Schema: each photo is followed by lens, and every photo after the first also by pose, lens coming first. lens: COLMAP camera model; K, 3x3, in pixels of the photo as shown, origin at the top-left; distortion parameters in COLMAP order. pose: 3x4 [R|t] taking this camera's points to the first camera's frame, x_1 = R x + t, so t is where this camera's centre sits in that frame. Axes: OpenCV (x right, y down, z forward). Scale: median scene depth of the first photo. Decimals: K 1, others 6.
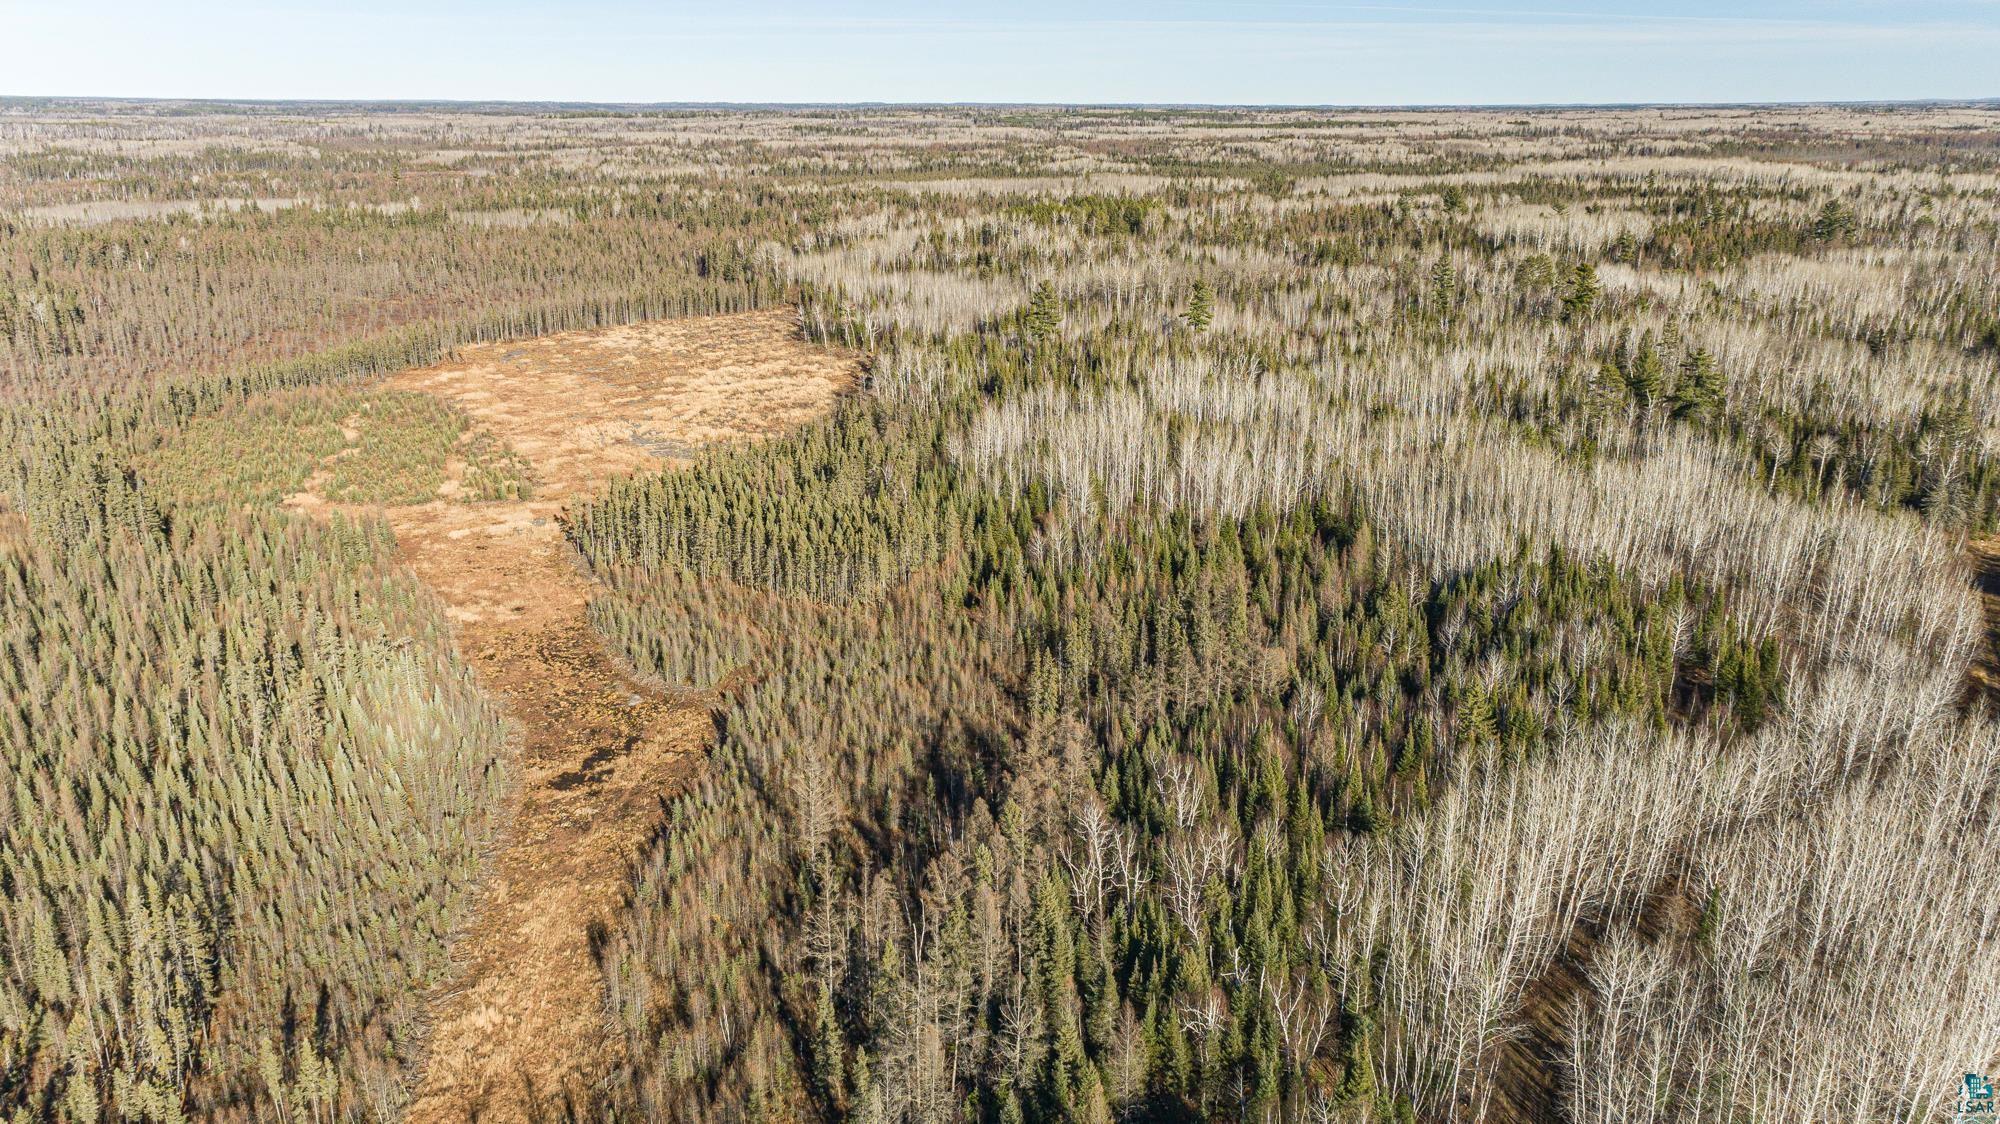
lens RADIAL K [[1348.0, 0, 998.9], [0, 1348.0, 553.9], [0, 0, 1]] dist [0.010194, 0.015584]
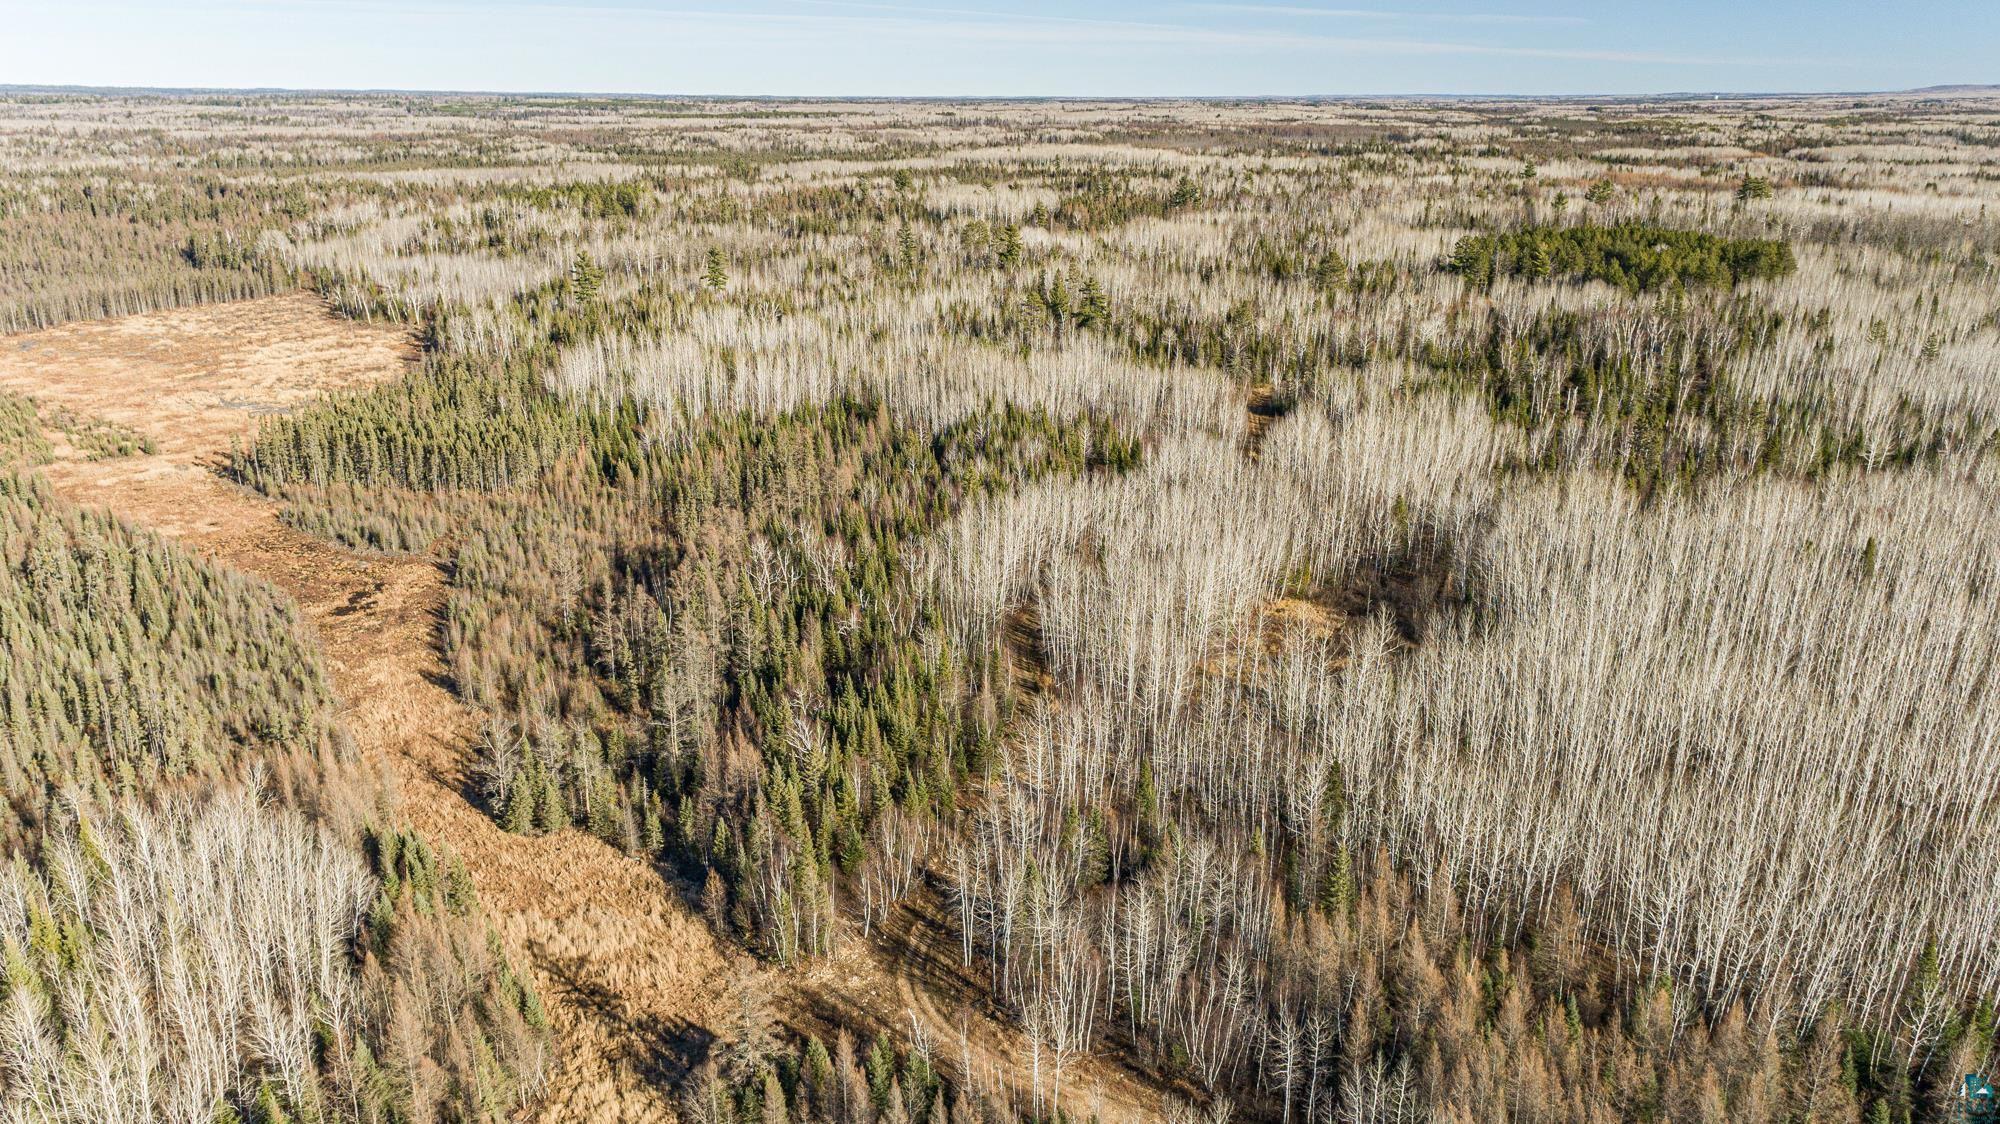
lens RADIAL K [[1348.0, 0, 997.8], [0, 1348.0, 569.0], [0, 0, 1]] dist [0.010194, 0.015584]
pose [[0.925635, -0.121823, 0.358272, -0.065632], [0.115818, 0.992533, 0.038263, 0.050826], [-0.360258, 0.006077, 0.932833, -0.162087]]
